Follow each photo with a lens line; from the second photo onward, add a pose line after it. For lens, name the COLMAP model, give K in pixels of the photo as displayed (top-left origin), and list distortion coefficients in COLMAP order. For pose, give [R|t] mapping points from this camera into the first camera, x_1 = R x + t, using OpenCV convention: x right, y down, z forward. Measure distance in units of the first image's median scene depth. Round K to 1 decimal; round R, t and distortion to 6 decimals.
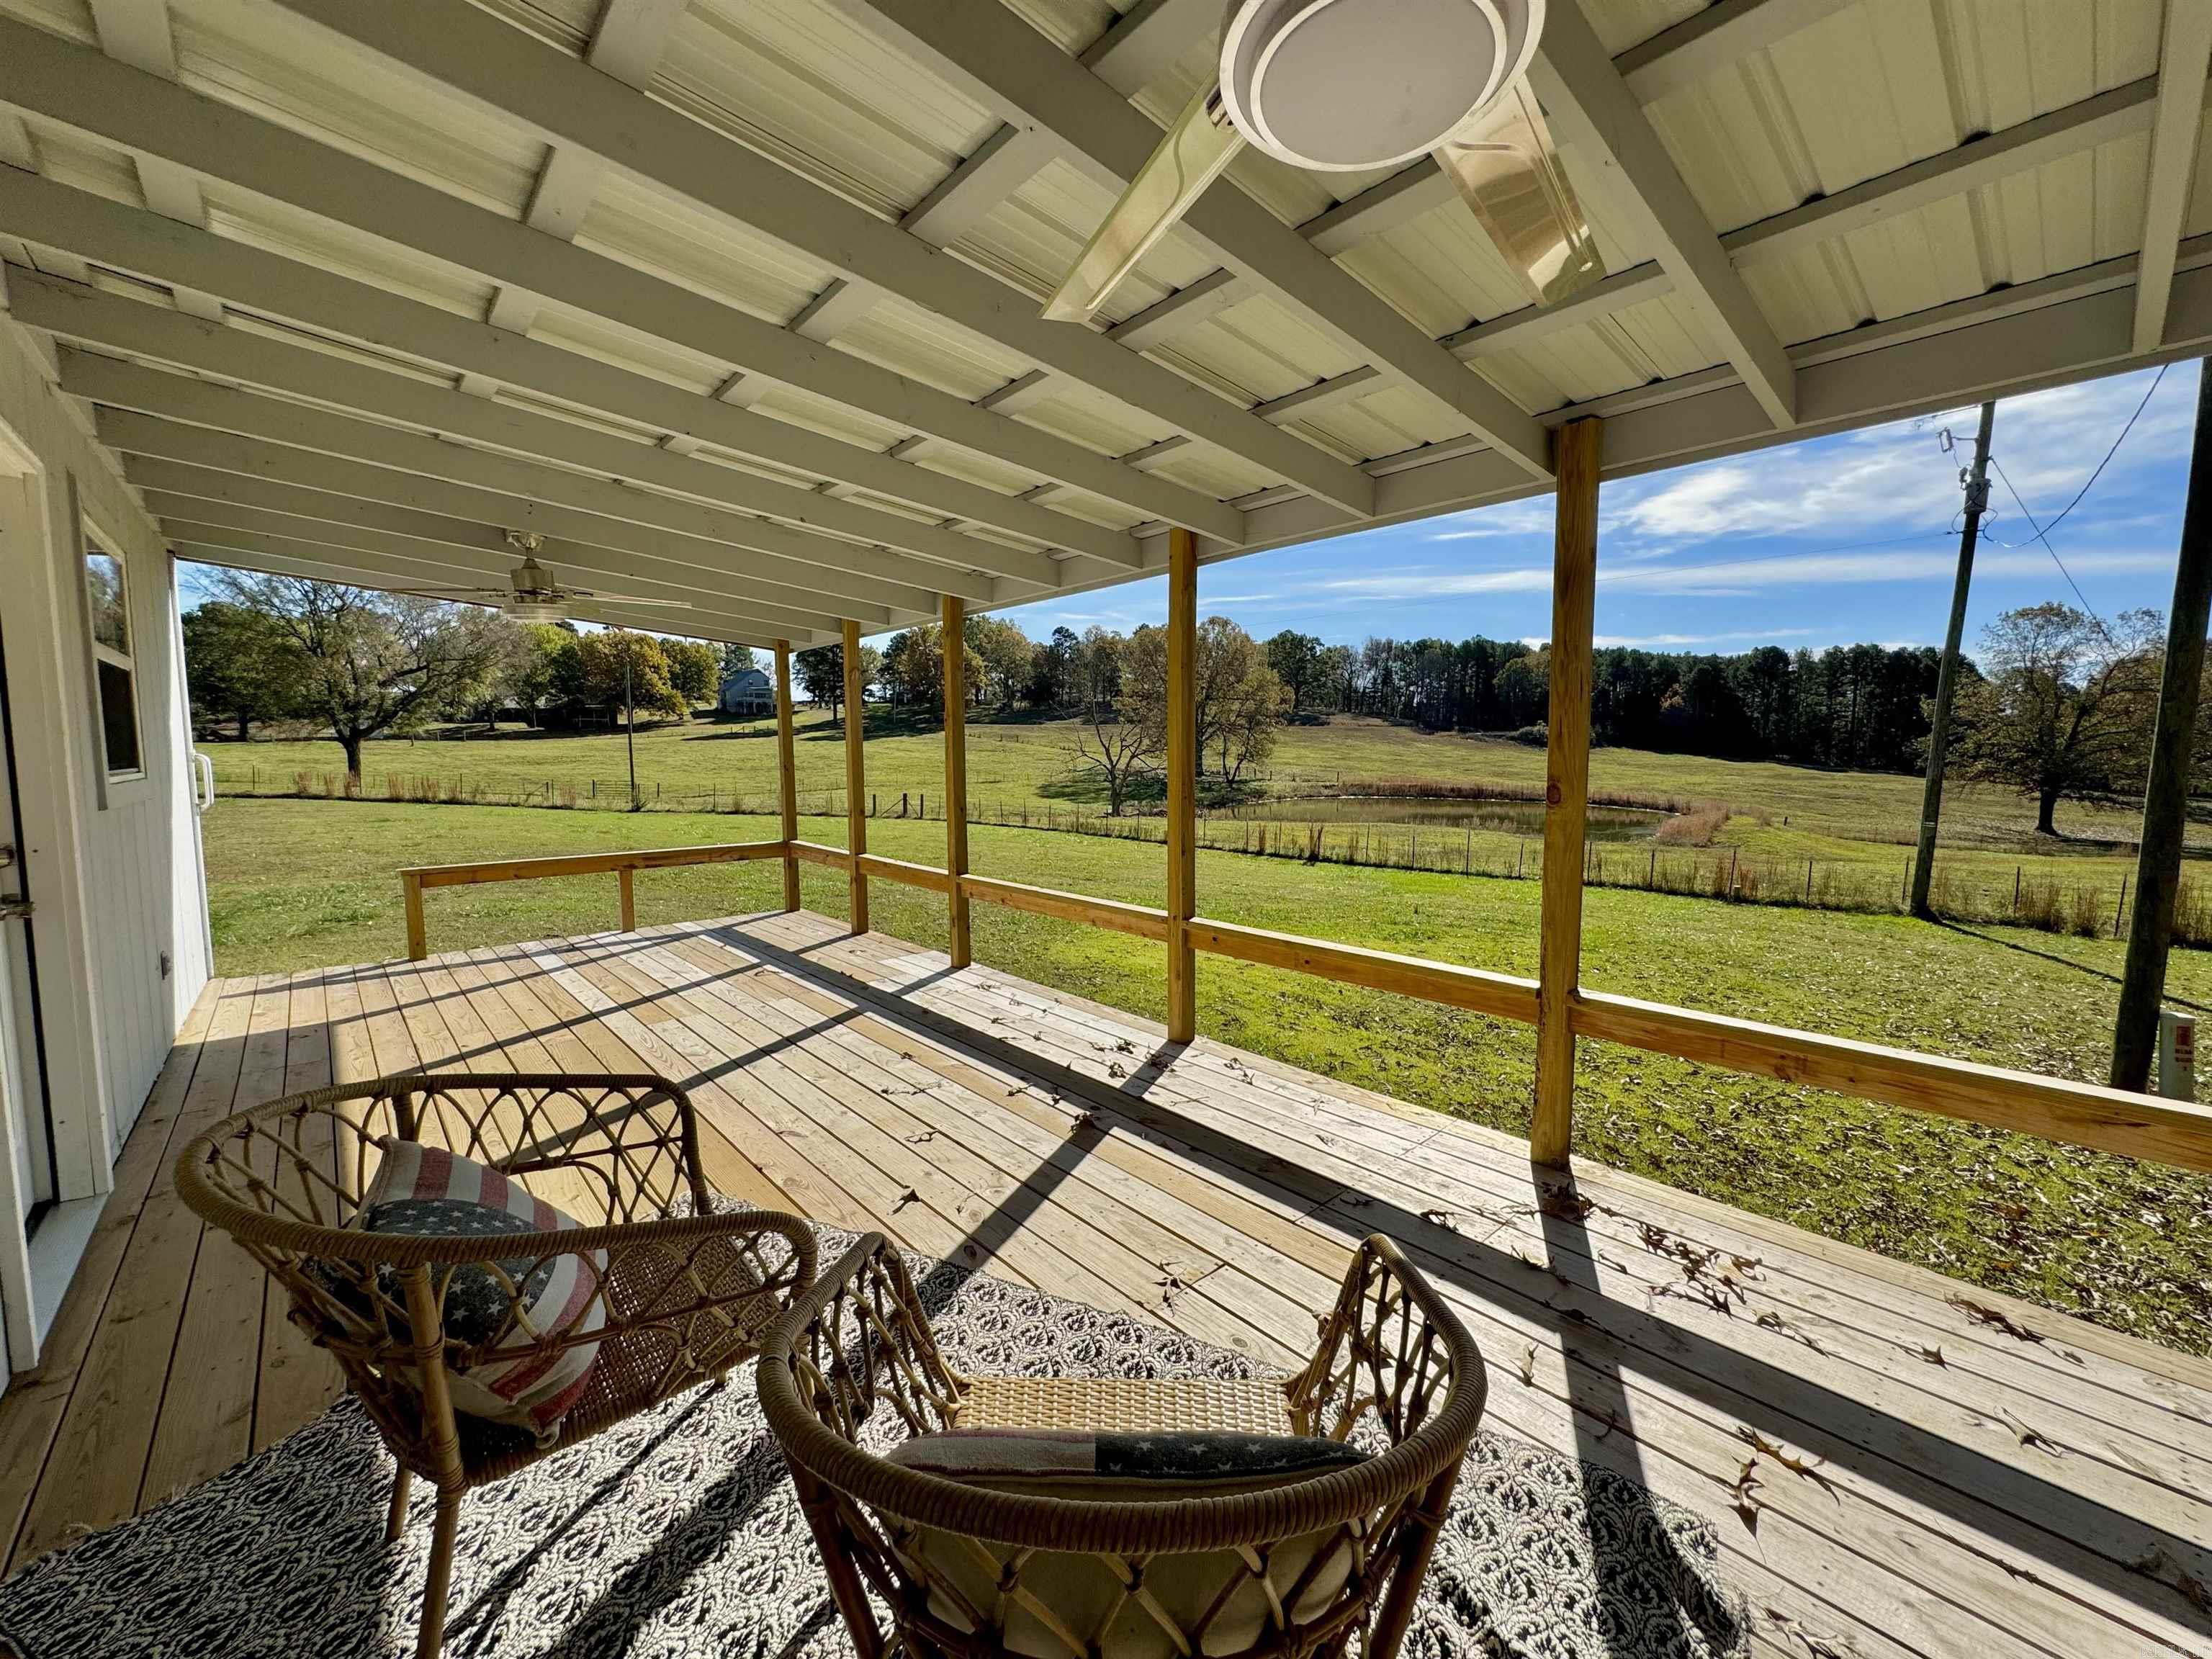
lens RADIAL K [[885.4, 0, 1103.2], [0, 885.4, 826.5], [0, 0, 1]] dist [-0.000426, 0.000269]
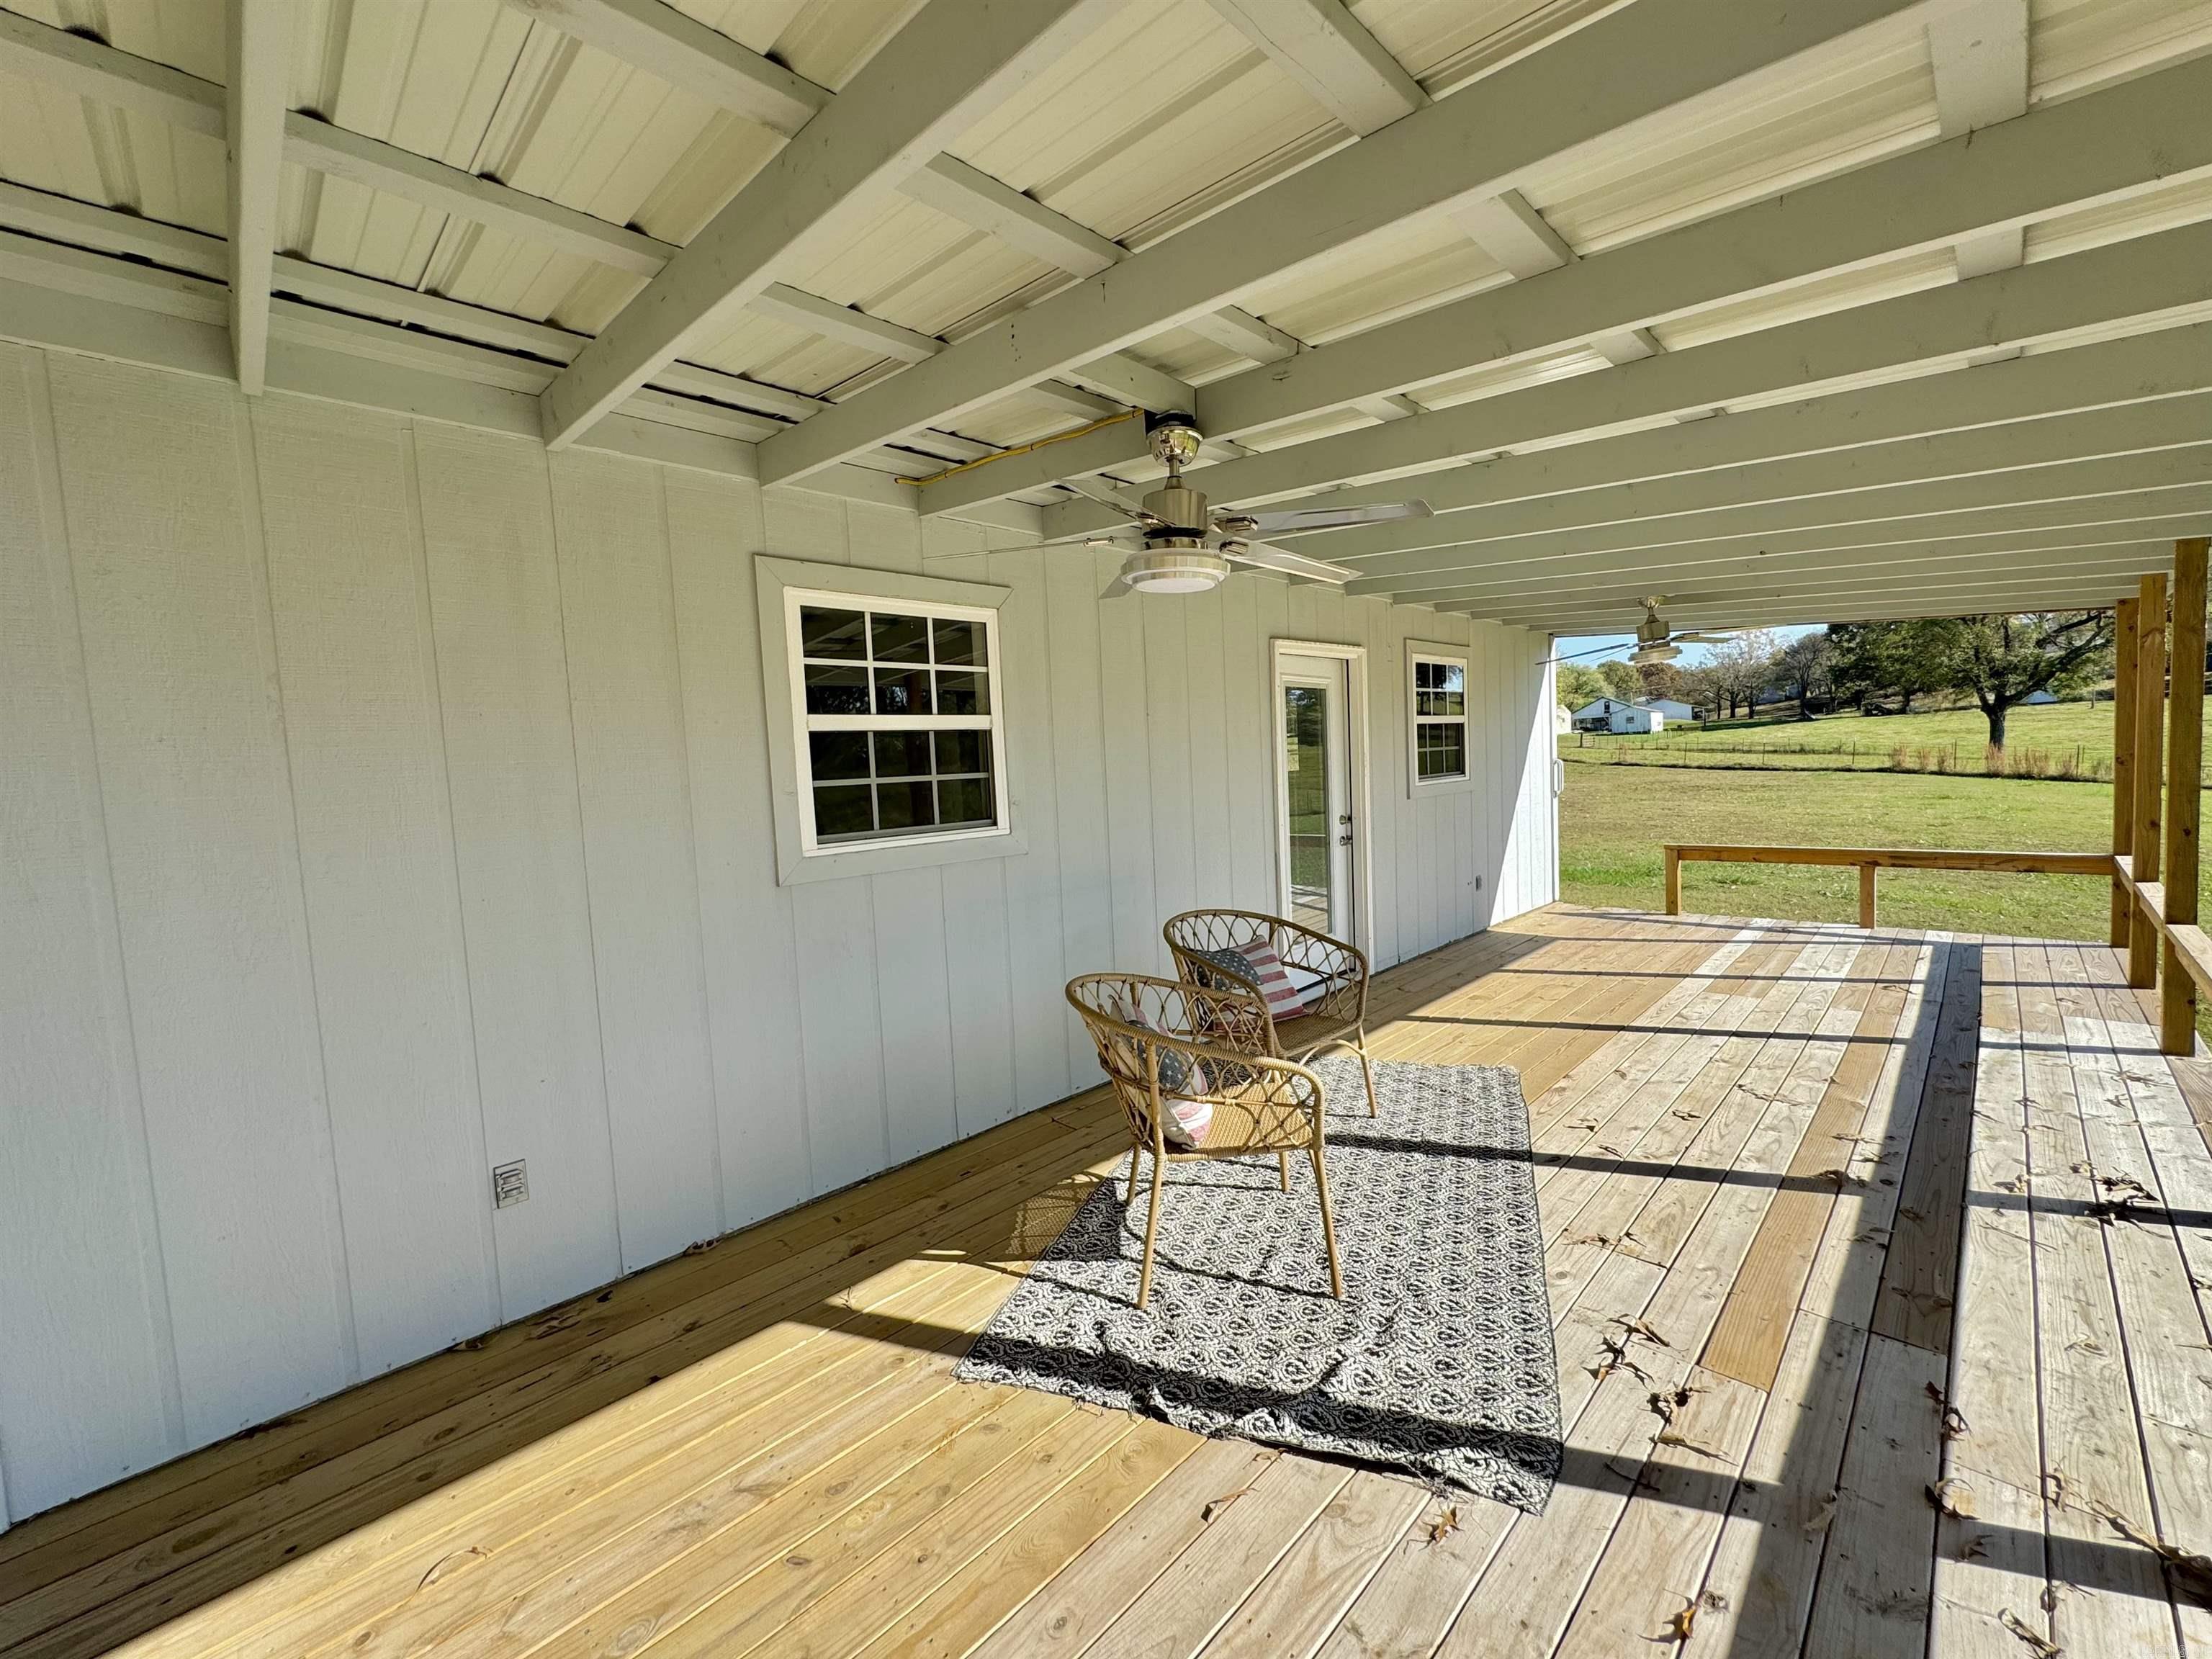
lens RADIAL K [[885.4, 0, 1103.7], [0, 885.4, 823.5], [0, 0, 1]] dist [-0.000426, 0.000269]
pose [[0.051081, 0.071128, -0.996158, 0.606511], [-0.038582, 0.996856, 0.069200, -0.051482], [0.997949, 0.034899, 0.053665, 0.123541]]
